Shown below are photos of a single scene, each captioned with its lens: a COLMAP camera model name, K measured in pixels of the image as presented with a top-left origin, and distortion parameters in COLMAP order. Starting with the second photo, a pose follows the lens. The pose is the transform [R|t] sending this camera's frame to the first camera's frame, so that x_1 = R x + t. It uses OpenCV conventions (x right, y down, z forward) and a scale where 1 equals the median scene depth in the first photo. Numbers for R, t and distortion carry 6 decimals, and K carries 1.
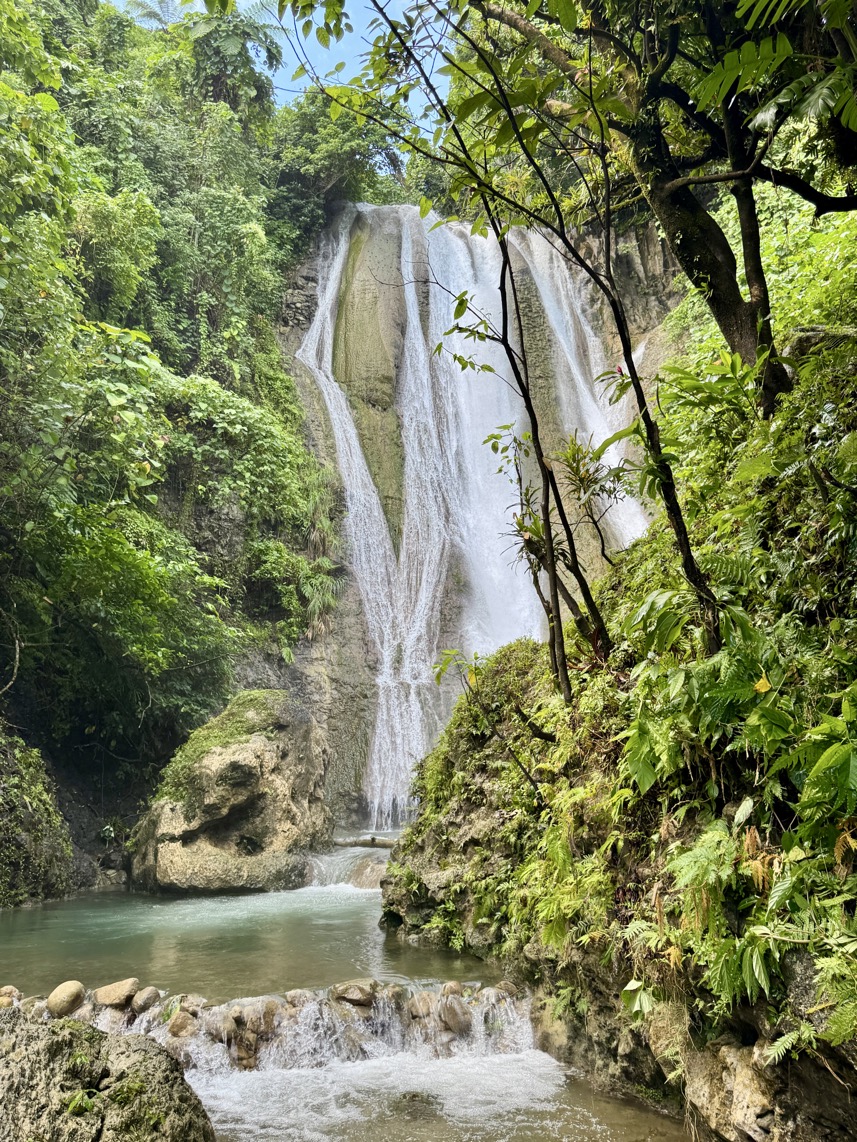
lens RADIAL K [[933.1, 0, 433.5], [0, 933.1, 571.2], [0, 0, 1]] dist [0.073683, -0.141776]
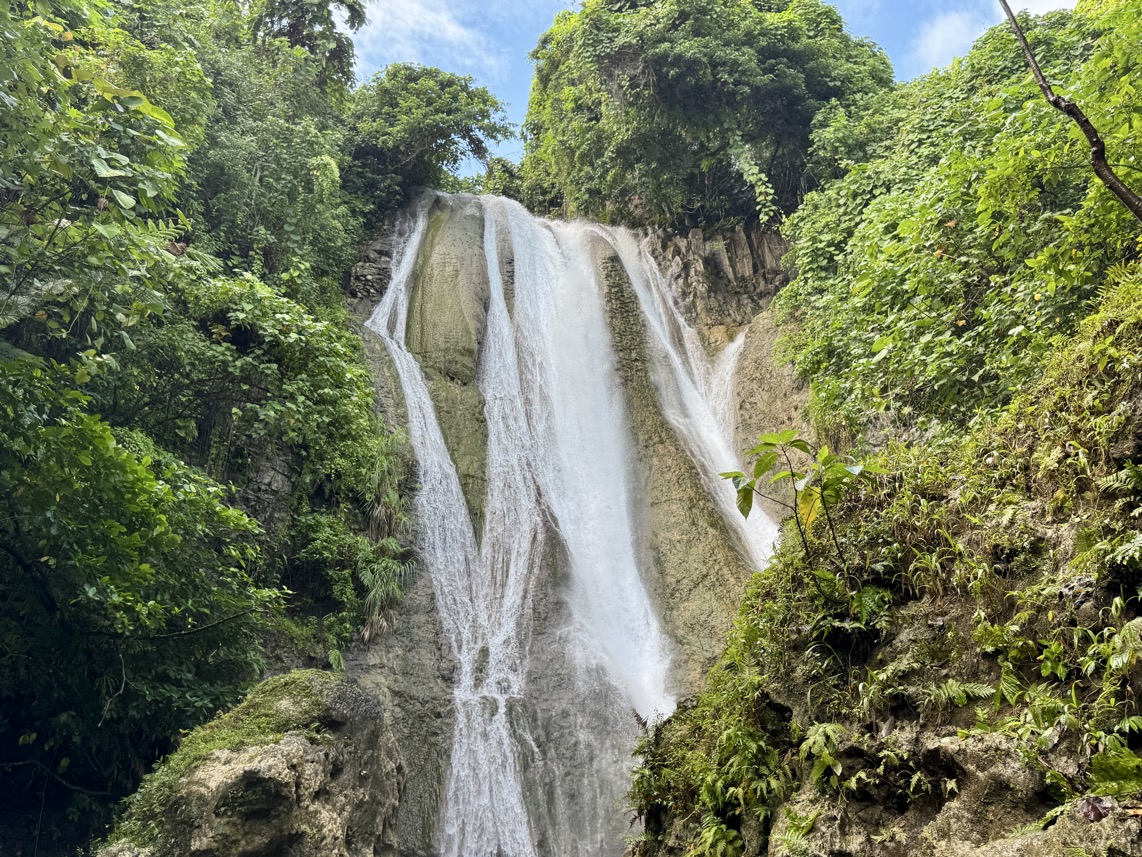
lens RADIAL K [[933.1, 0, 583.5], [0, 933.1, 430.6], [0, 0, 1]] dist [0.073683, -0.141776]
pose [[0.994469, 0.028862, 0.100985, -0.048533], [-0.008420, 0.980314, -0.197265, 0.070942], [-0.104690, 0.195323, 0.975135, 0.245057]]
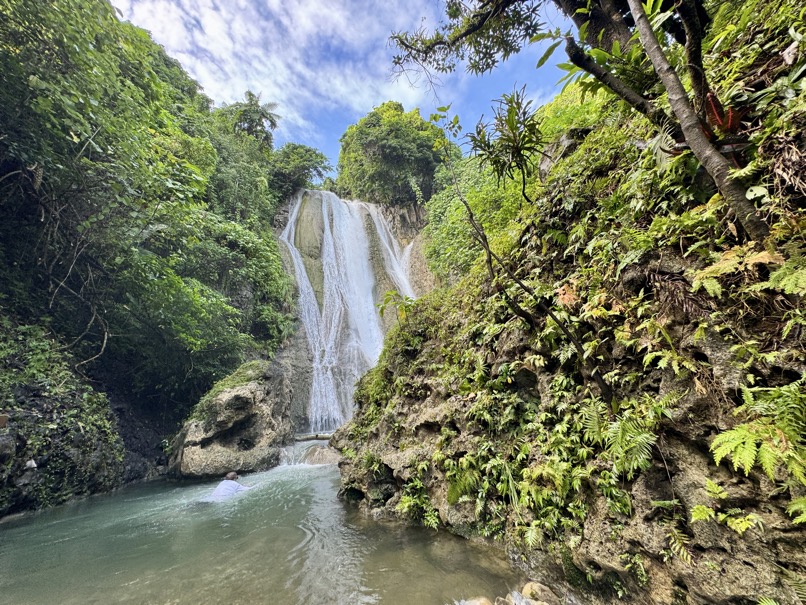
lens RADIAL K [[320.4, 0, 405.1], [0, 320.4, 301.0], [0, 0, 1]] dist [-0.015970, 0.002447]
pose [[0.972326, 0.007585, 0.233507, -0.031732], [0.018515, 0.993828, -0.109377, 0.063969], [-0.232895, 0.110674, 0.966184, 0.217233]]
